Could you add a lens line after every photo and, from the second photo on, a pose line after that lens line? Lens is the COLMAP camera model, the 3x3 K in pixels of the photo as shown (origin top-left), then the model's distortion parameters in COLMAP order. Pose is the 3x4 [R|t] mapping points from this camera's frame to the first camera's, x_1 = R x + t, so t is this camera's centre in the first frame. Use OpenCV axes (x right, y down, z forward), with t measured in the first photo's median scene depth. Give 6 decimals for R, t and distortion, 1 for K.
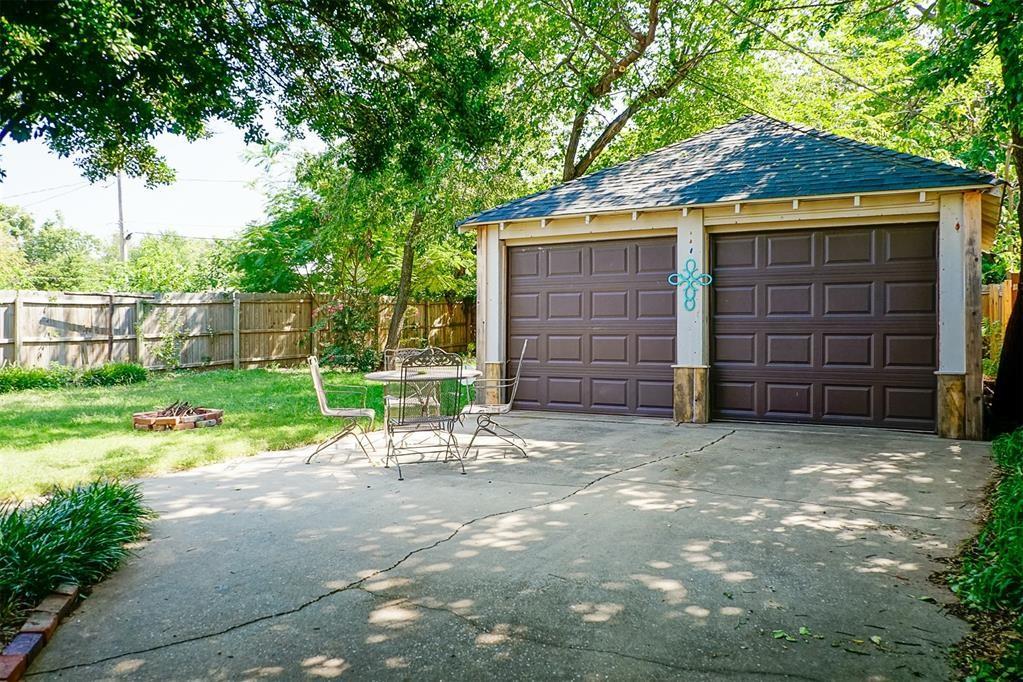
lens RADIAL K [[835.0, 0, 510.4], [0, 835.0, 336.8], [0, 0, 1]] dist [-0.011447, 0.004272]
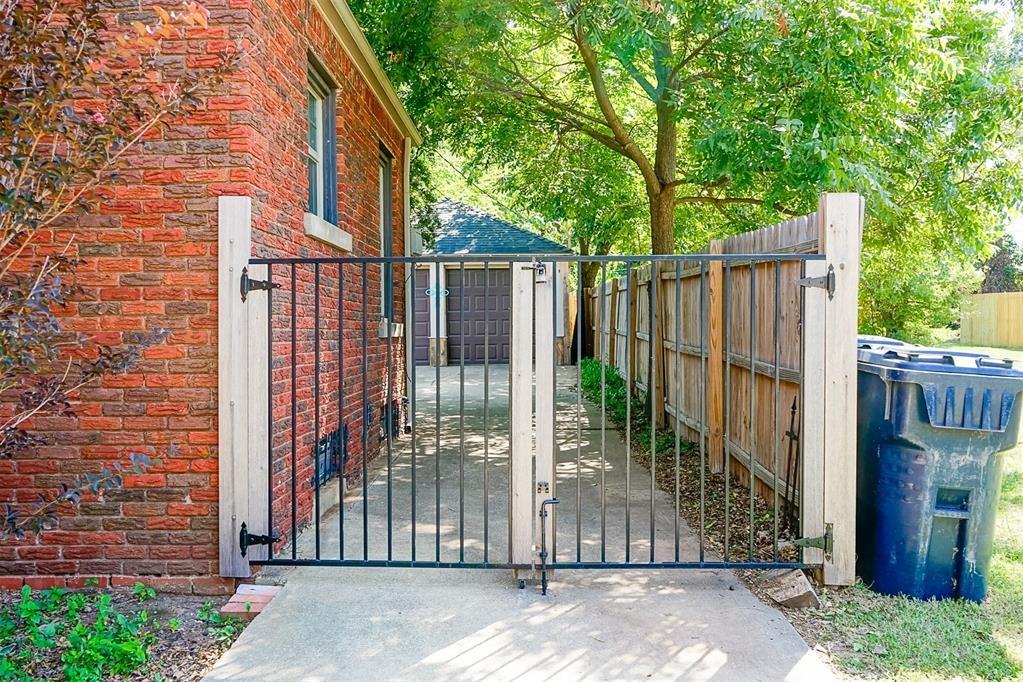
lens RADIAL K [[835.0, 0, 511.2], [0, 835.0, 340.8], [0, 0, 1]] dist [-0.011447, 0.004272]
pose [[0.873571, -0.022609, 0.486171, -0.574830], [0.015540, 0.999707, 0.018567, 0.010432], [-0.486448, -0.008665, 0.873667, -0.769602]]
